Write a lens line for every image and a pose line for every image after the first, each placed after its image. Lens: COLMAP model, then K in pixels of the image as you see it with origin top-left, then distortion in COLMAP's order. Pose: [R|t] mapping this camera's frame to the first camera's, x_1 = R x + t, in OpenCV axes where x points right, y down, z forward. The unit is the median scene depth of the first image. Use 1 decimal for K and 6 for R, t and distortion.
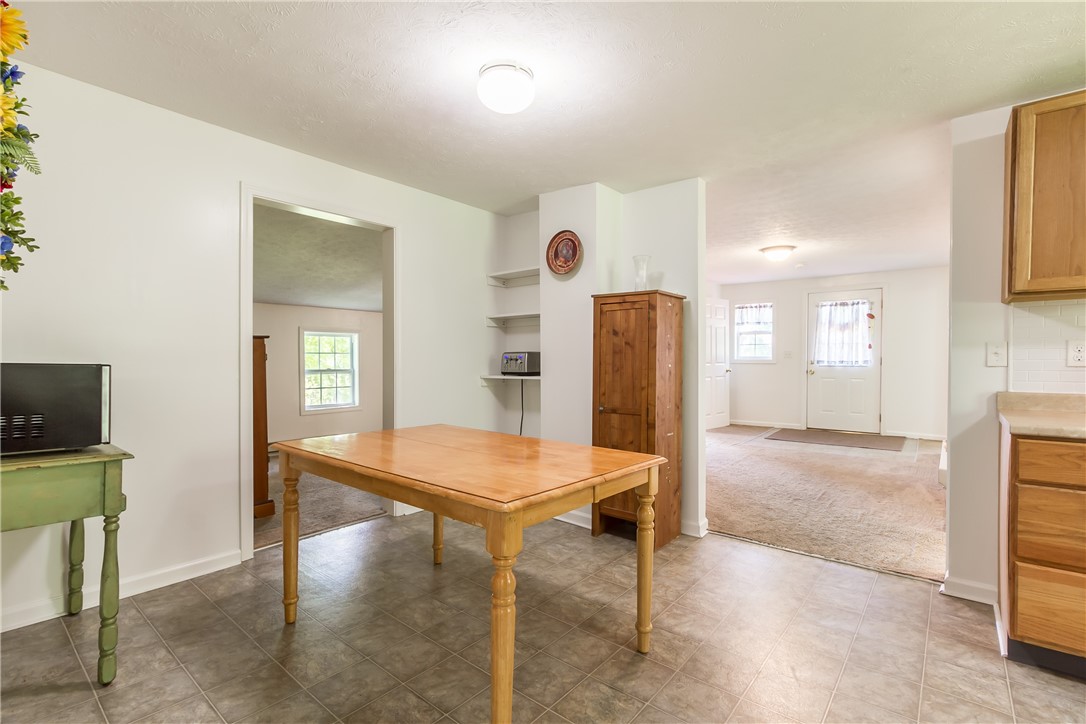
lens RADIAL K [[499.2, 0, 538.8], [0, 499.2, 354.0], [0, 0, 1]] dist [0.005602, -0.001810]
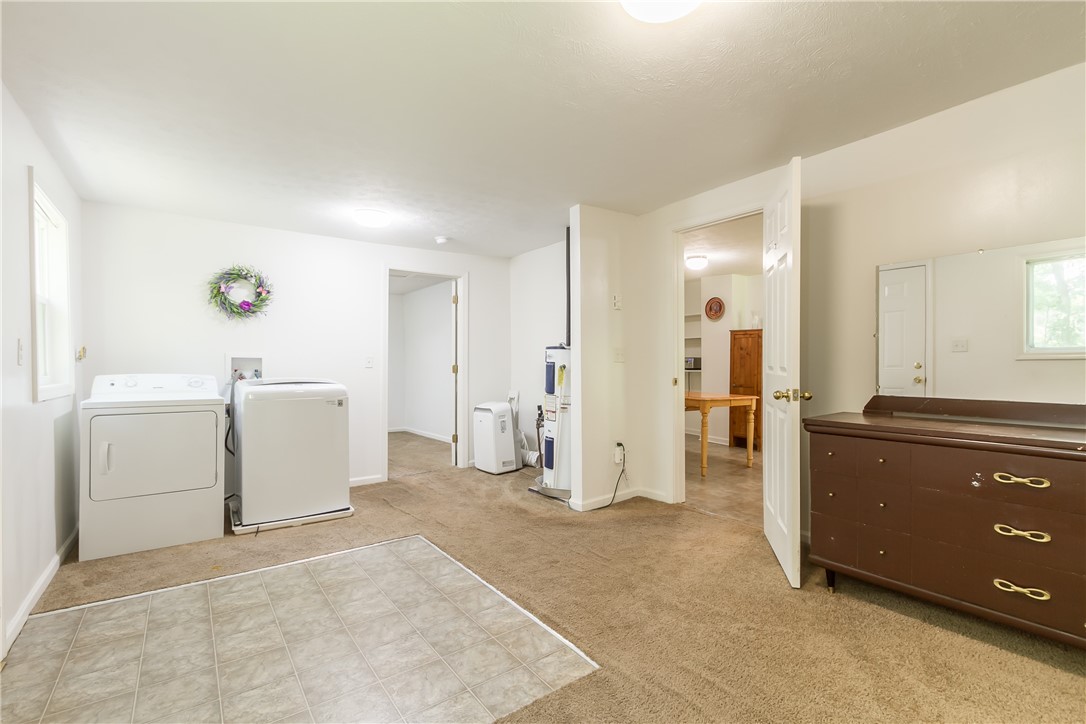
lens RADIAL K [[499.2, 0, 534.9], [0, 499.2, 359.9], [0, 0, 1]] dist [0.005602, -0.001810]
pose [[0.965024, 0.001271, -0.262158, -0.131537], [-0.000071, 0.999989, 0.004585, -0.004807], [0.262161, -0.004406, 0.965014, -1.228438]]
